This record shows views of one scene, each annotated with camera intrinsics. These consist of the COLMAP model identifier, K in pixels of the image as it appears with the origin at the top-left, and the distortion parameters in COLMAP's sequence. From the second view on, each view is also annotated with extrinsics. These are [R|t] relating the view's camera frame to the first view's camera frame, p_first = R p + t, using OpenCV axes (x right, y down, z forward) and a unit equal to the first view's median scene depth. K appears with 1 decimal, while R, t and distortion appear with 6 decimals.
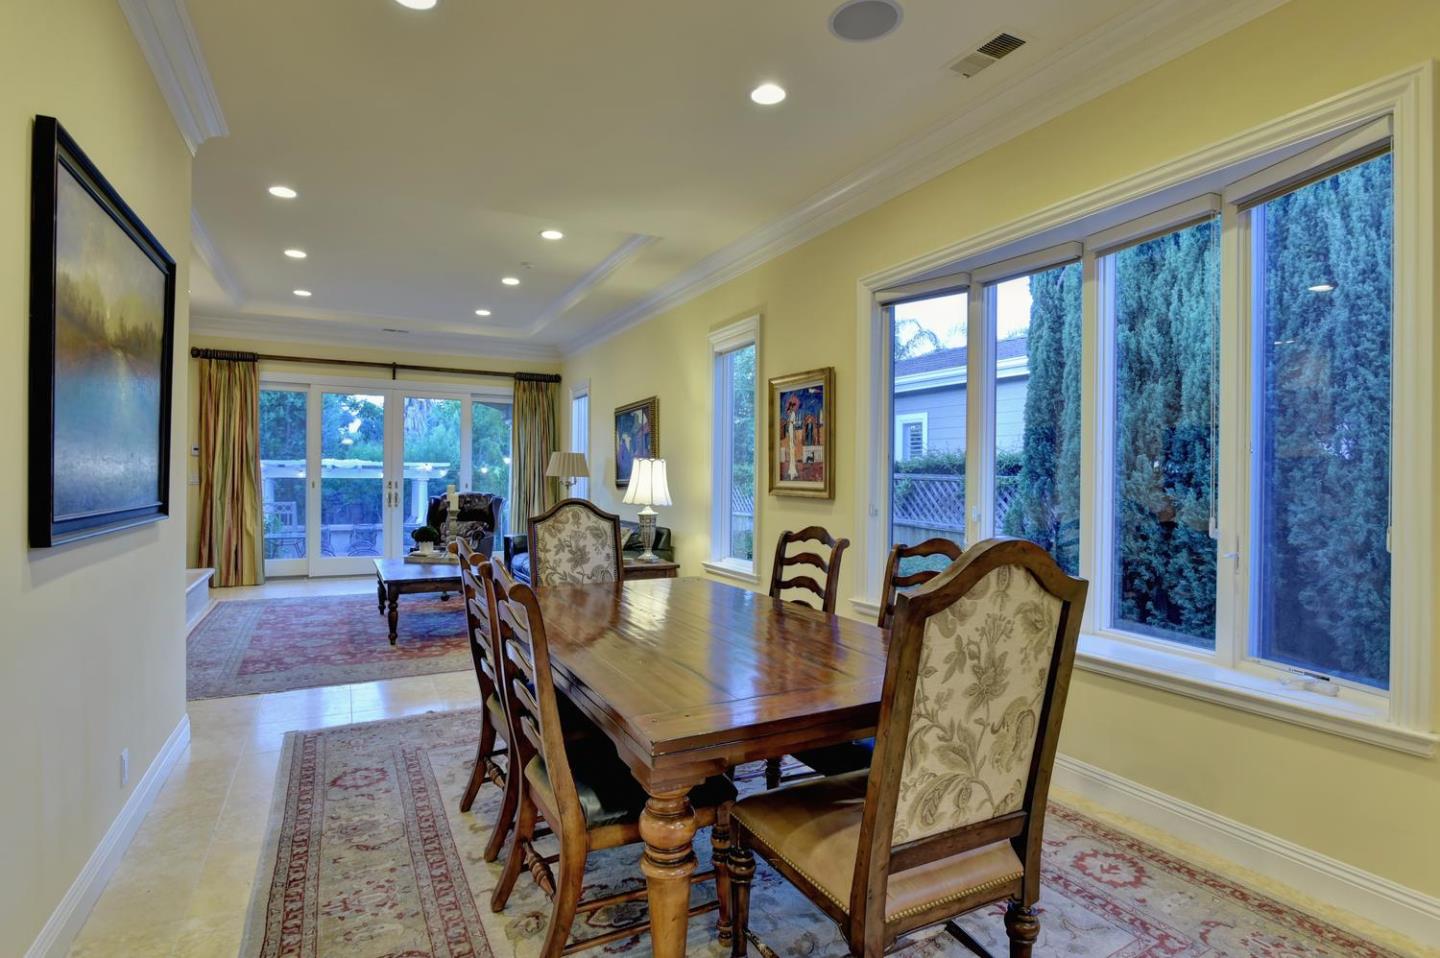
lens RADIAL K [[711.5, 0, 714.3], [0, 711.5, 469.8], [0, 0, 1]] dist [-0.022033, -0.000028]
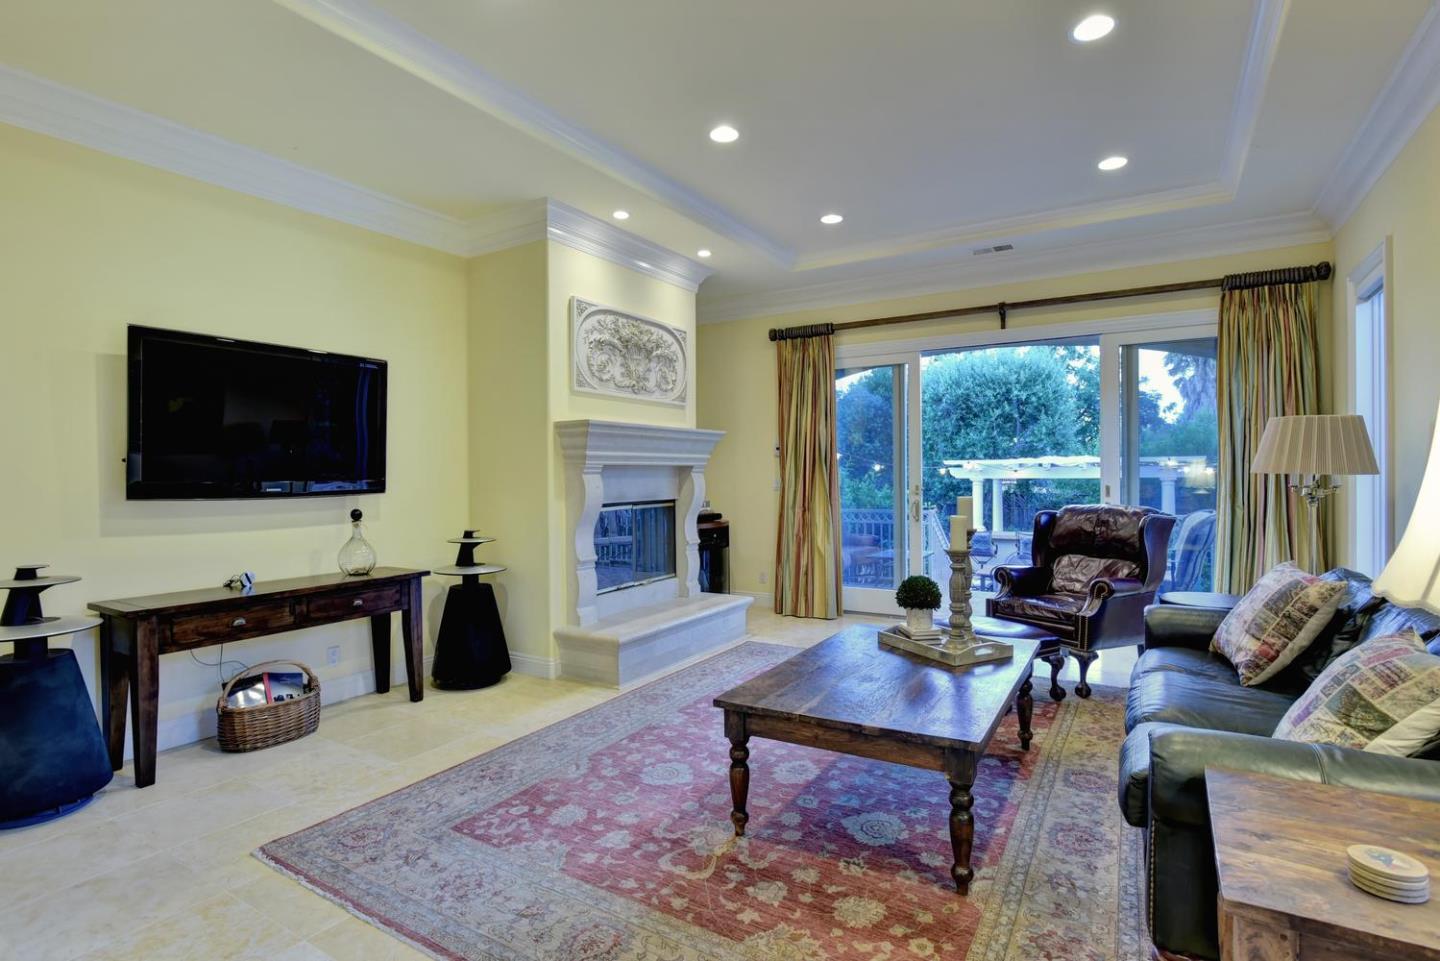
lens RADIAL K [[711.5, 0, 717.6], [0, 711.5, 477.5], [0, 0, 1]] dist [-0.022033, -0.000028]
pose [[0.524037, -0.009919, -0.851638, -0.041223], [0.021059, 0.999777, 0.001314, 0.003956], [0.851435, -0.018623, 0.524129, 0.494899]]
